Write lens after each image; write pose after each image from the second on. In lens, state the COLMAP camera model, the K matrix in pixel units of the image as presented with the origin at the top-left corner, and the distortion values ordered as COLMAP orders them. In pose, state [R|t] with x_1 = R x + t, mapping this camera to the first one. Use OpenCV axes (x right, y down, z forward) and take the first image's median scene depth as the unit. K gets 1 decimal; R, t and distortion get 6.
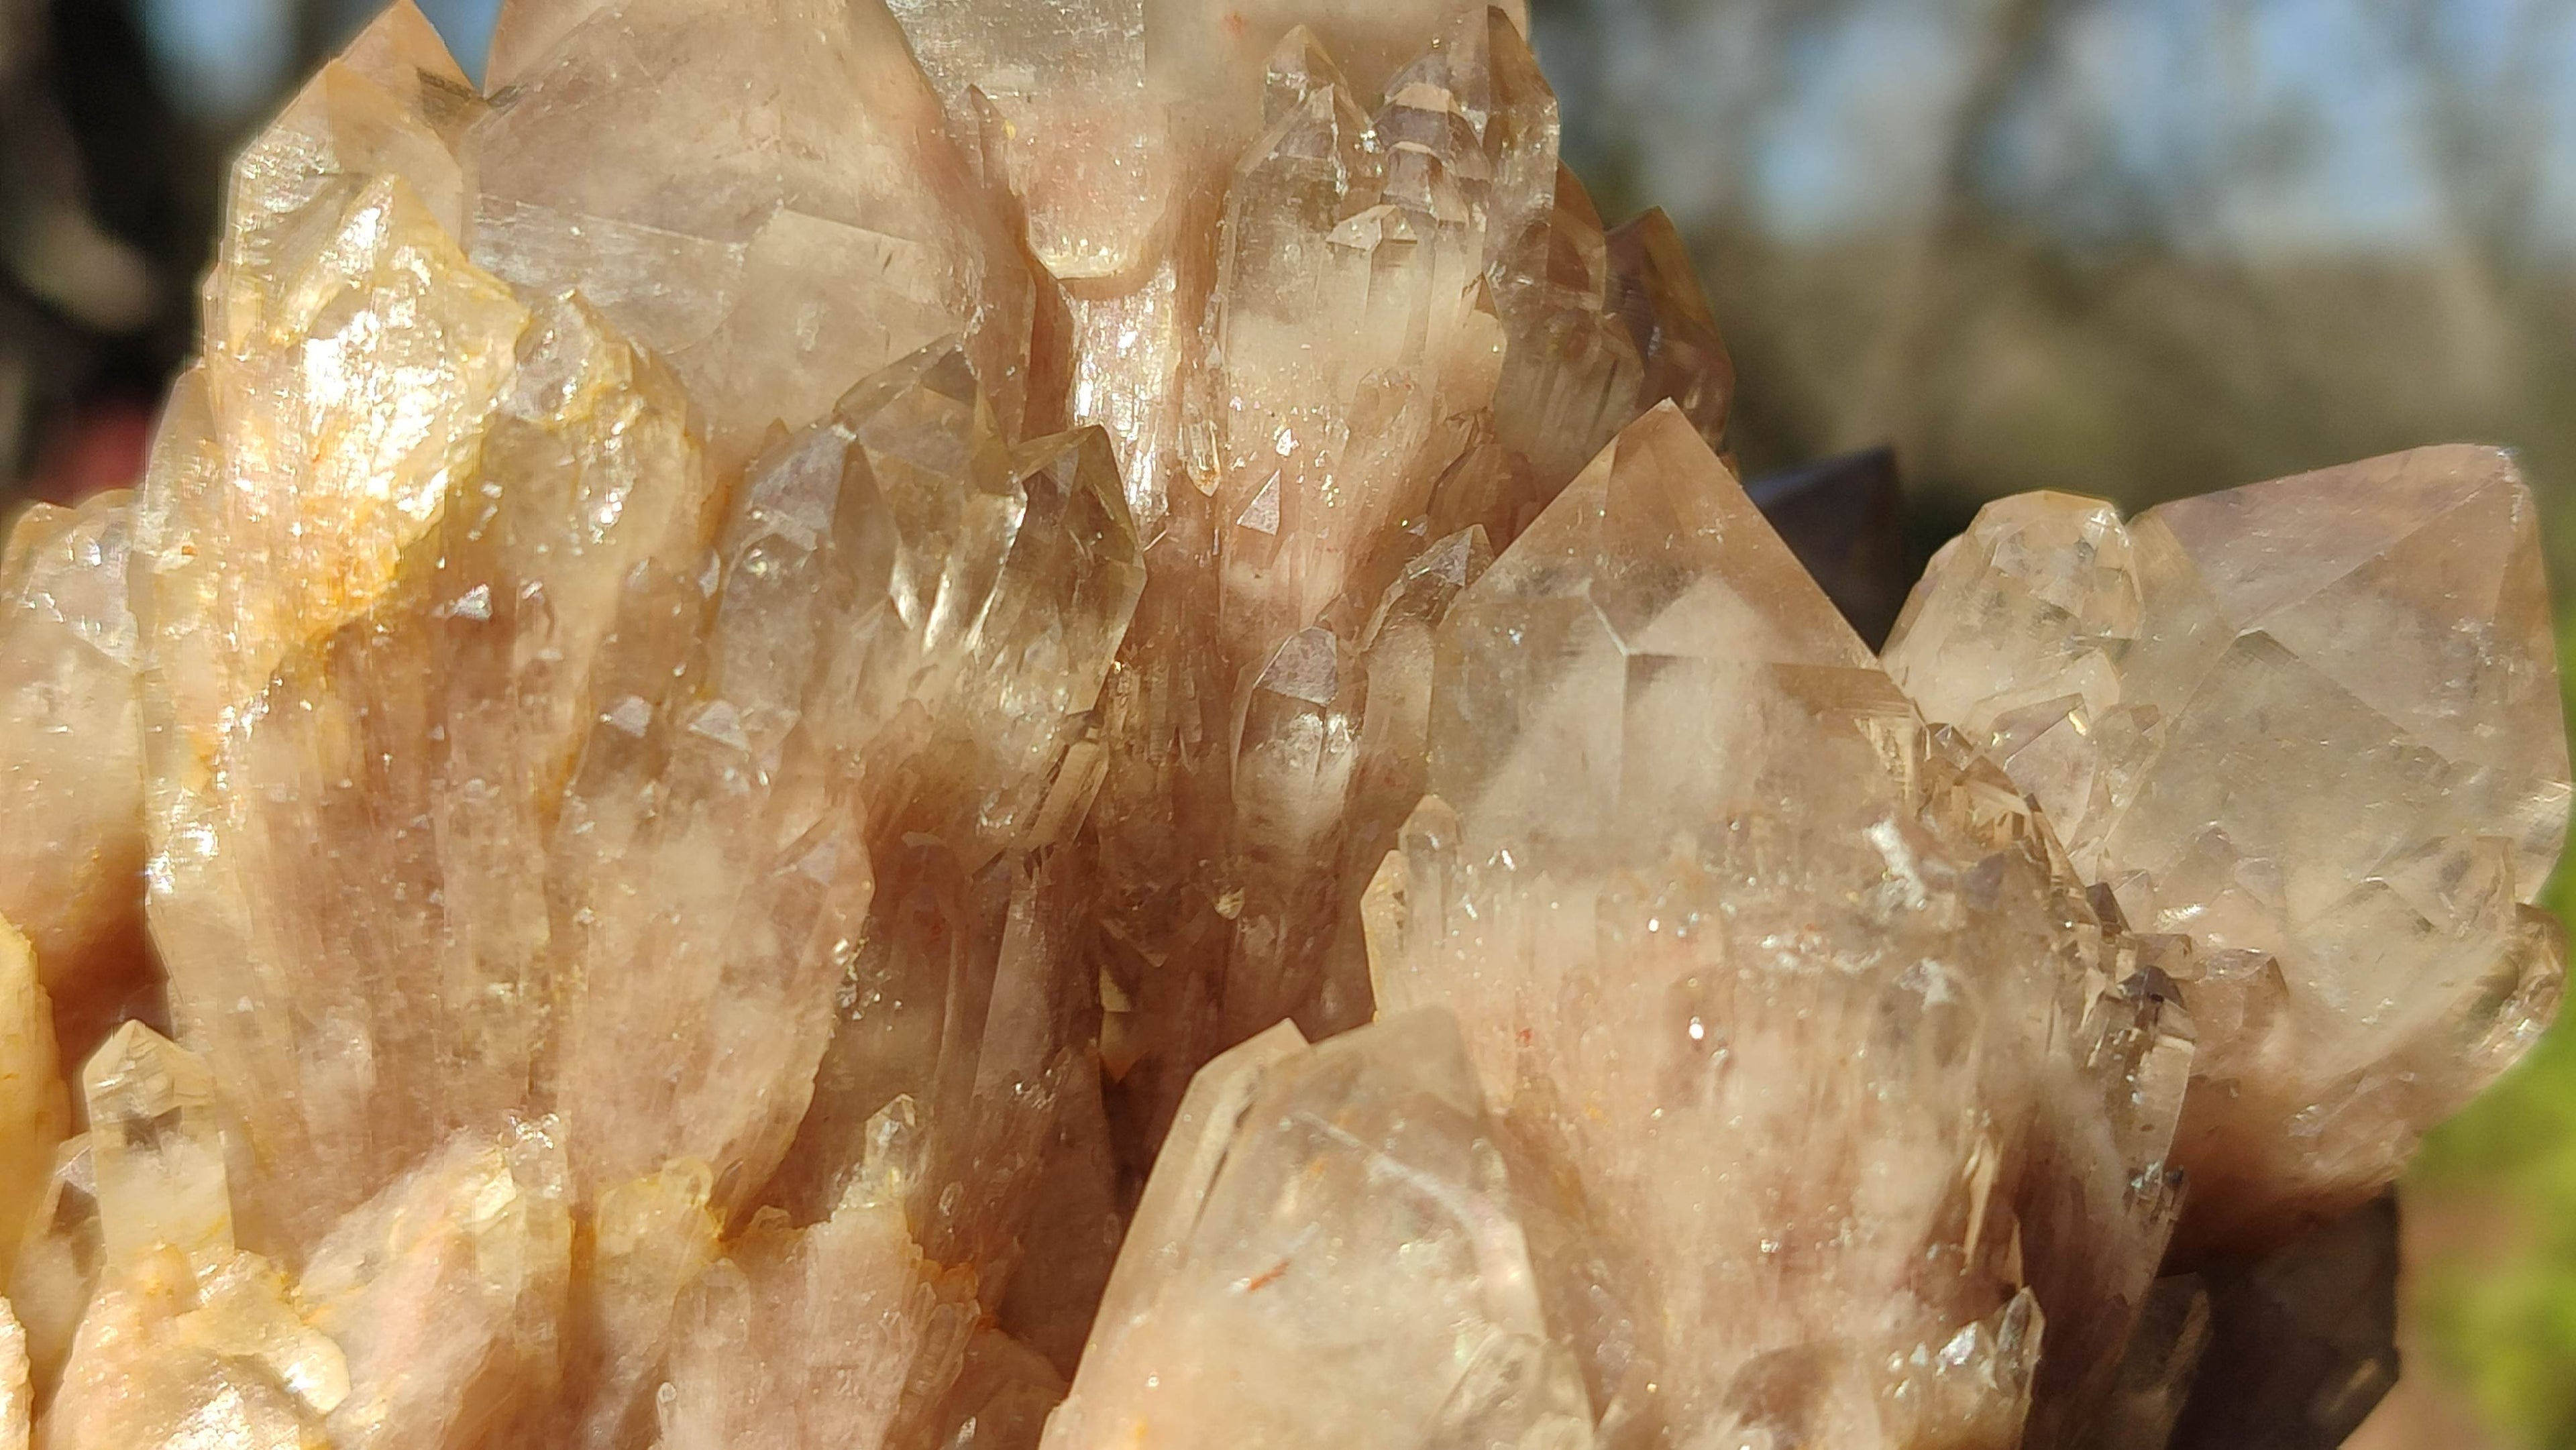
lens RADIAL K [[3954.5, 0, 1283.0], [0, 3954.5, 720.7], [0, 0, 1]] dist [0.341142, -2.492911]
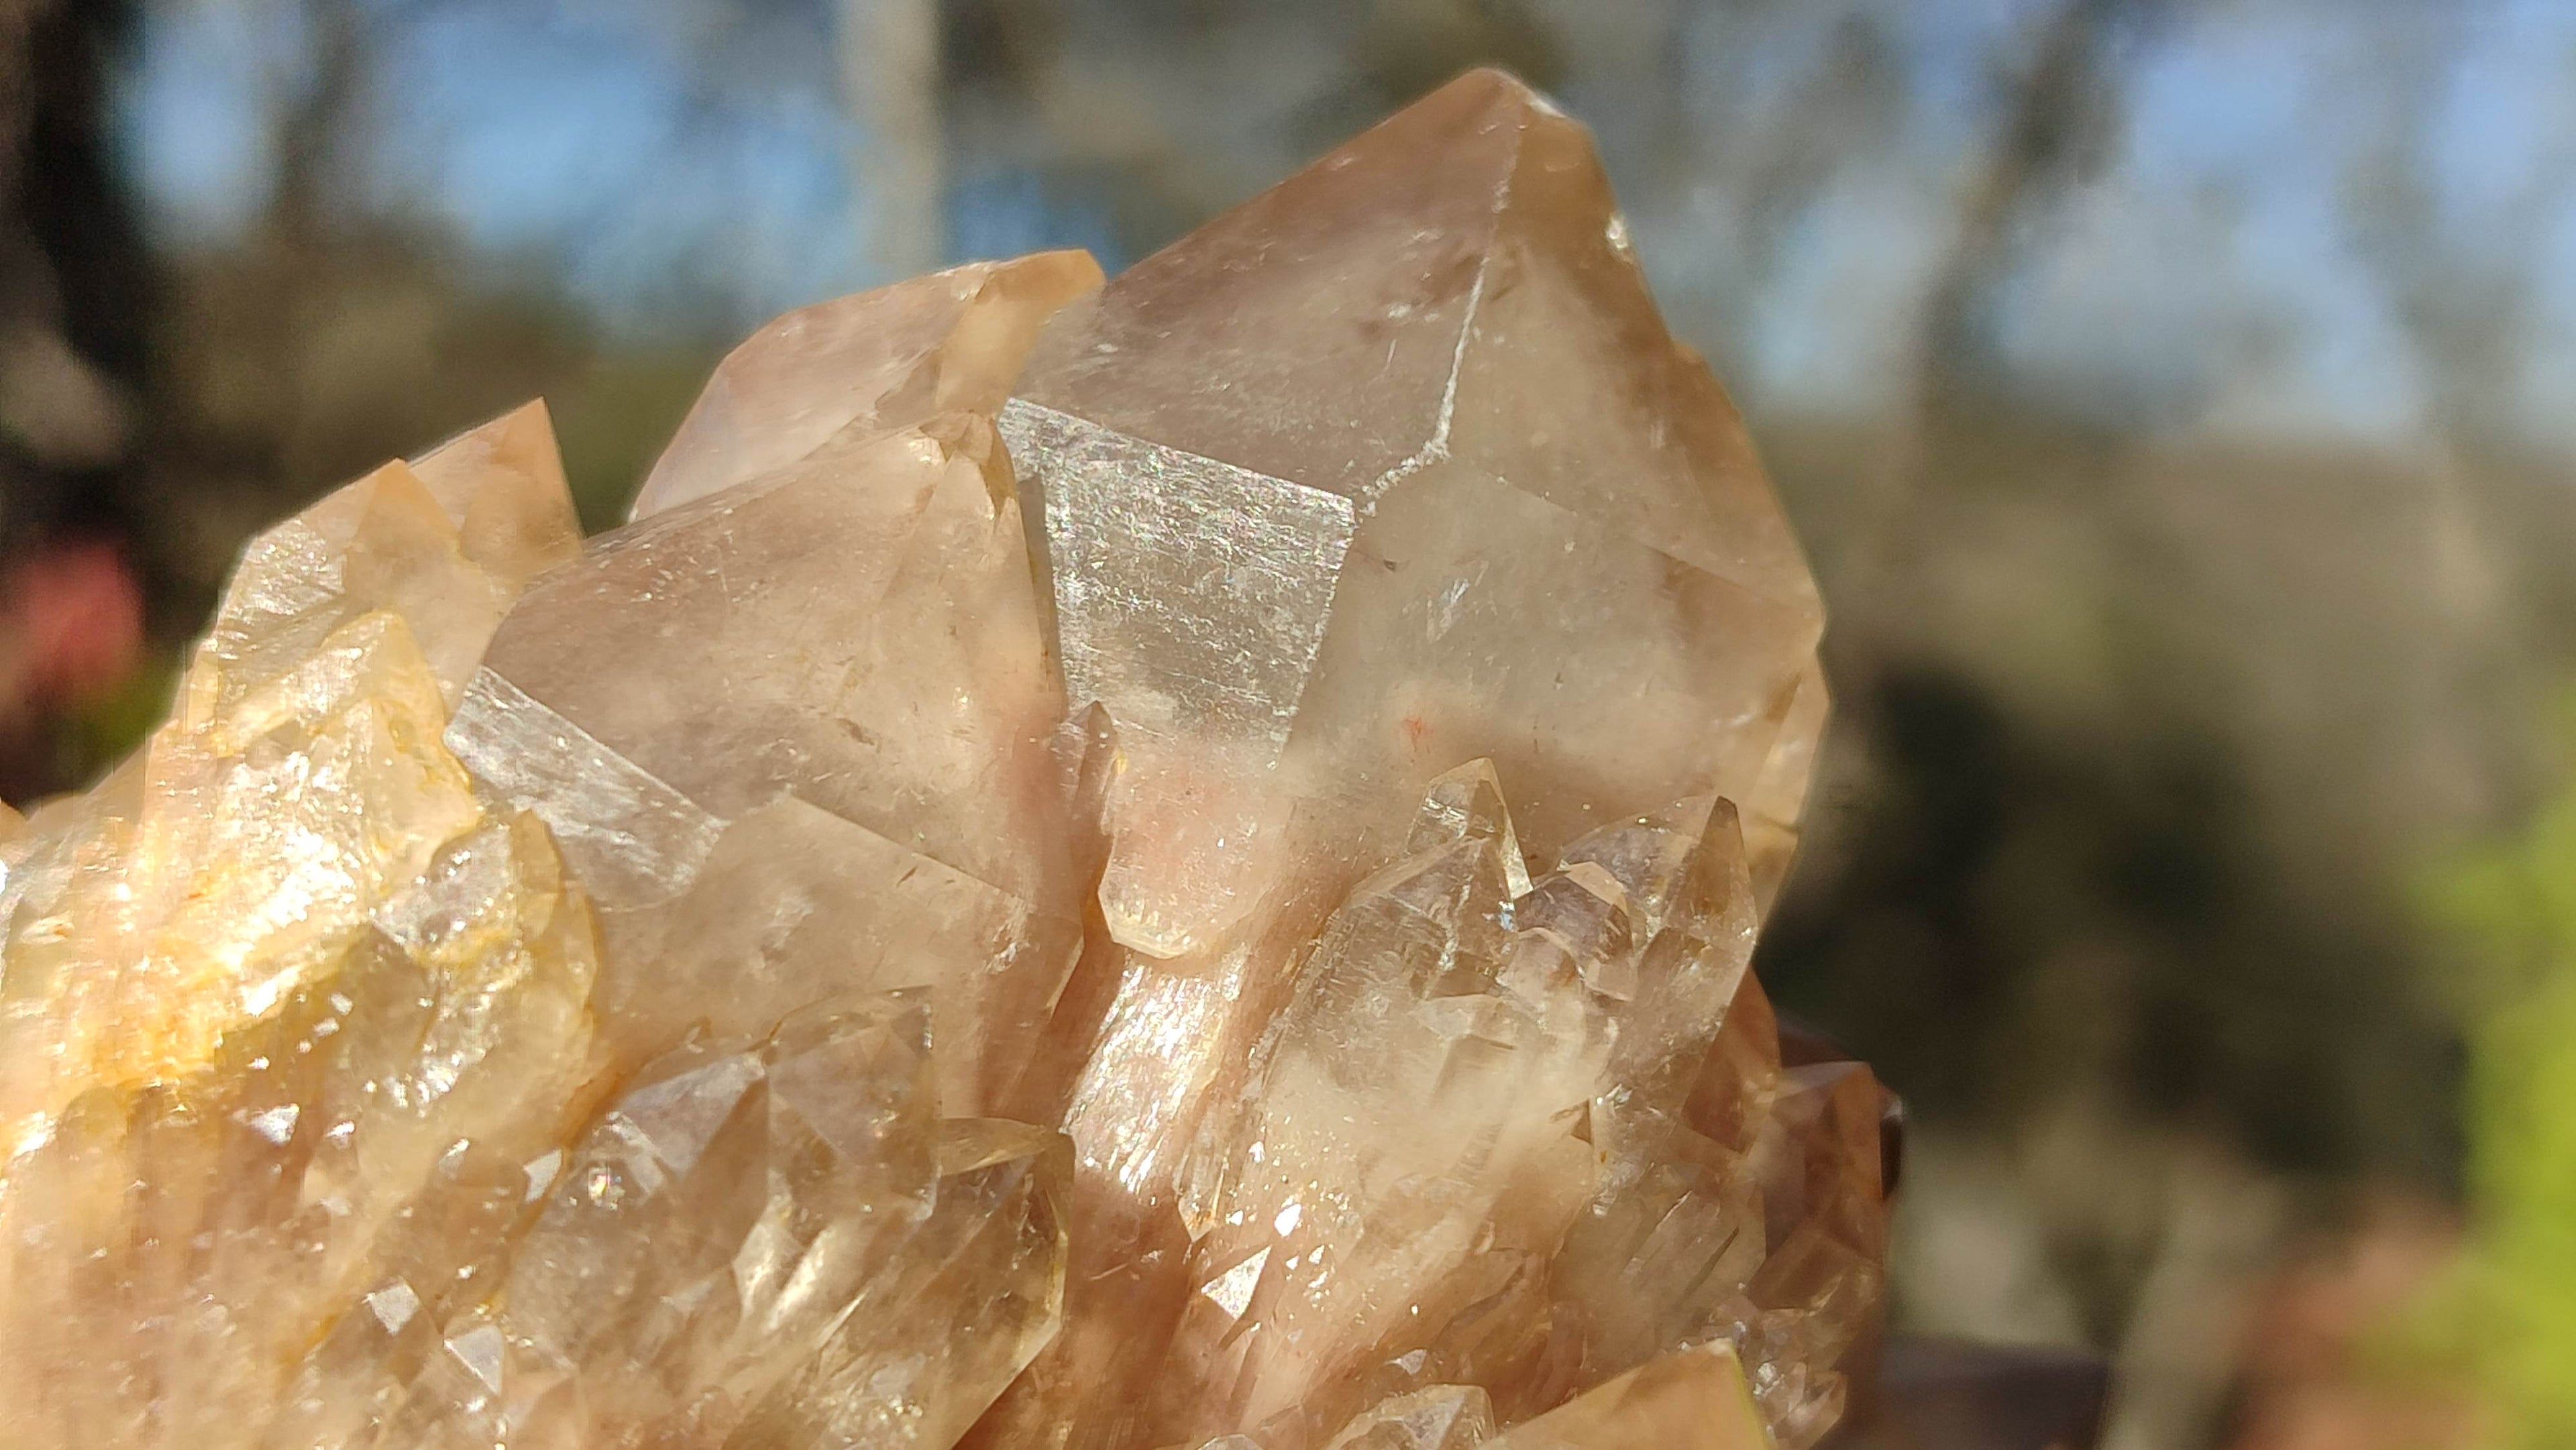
lens RADIAL K [[3954.5, 0, 1283.0], [0, 3954.5, 720.7], [0, 0, 1]] dist [0.341142, -2.492911]
pose [[0.929611, 0.330512, -0.163048, 0.109150], [-0.339319, 0.940234, -0.028683, -0.154194], [0.143823, 0.081989, 0.986201, 0.161276]]
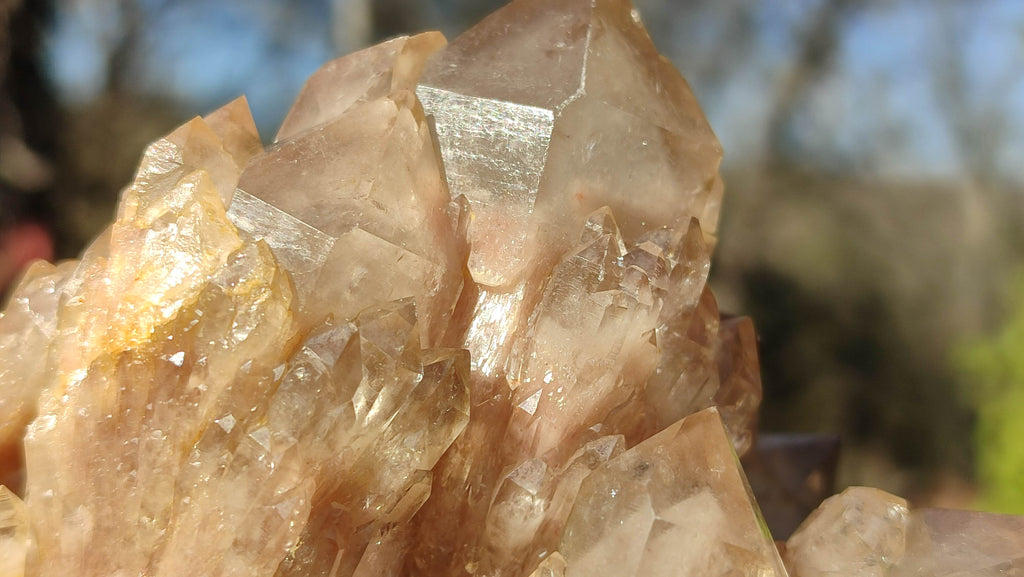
lens RADIAL K [[1572.2, 0, 510.0], [0, 1572.2, 286.8], [0, 0, 1]] dist [0.341142, -2.492911]
pose [[0.956497, 0.265472, -0.120987, 0.079977], [-0.273254, 0.960495, -0.052752, -0.070339], [0.102203, 0.083517, 0.991251, 0.097104]]
